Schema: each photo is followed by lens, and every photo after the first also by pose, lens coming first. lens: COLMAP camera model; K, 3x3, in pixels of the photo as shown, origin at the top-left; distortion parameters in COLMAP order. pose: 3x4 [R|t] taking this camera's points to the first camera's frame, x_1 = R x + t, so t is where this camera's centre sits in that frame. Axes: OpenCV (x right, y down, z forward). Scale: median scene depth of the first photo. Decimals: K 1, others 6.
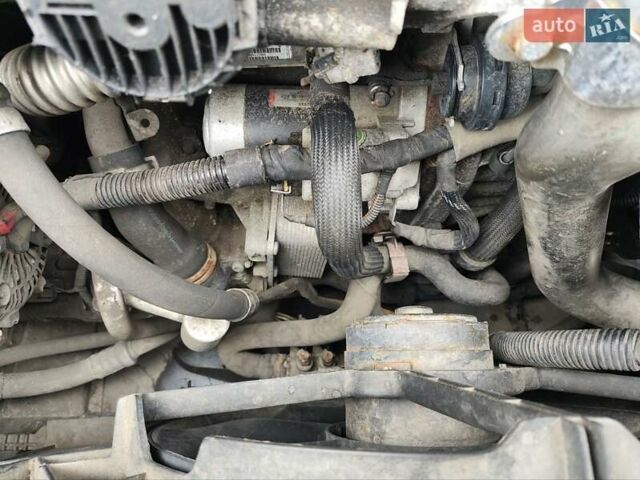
lens RADIAL K [[472.1, 0, 319.9], [0, 472.1, 240.8], [0, 0, 1]] dist [0.030734, -0.032302]
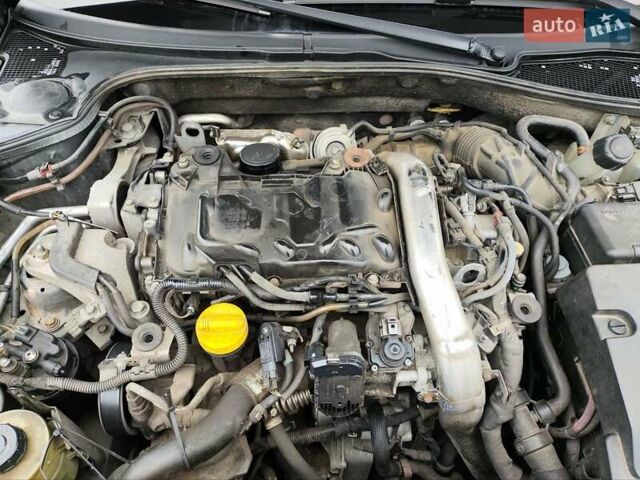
lens RADIAL K [[472.1, 0, 318.2], [0, 472.1, 241.1], [0, 0, 1]] dist [0.030734, -0.032302]
pose [[0.998933, -0.046186, 0.000778, -0.191862], [0.041743, 0.895356, -0.443391, 0.062912], [0.019782, 0.442950, 0.896328, -1.432091]]
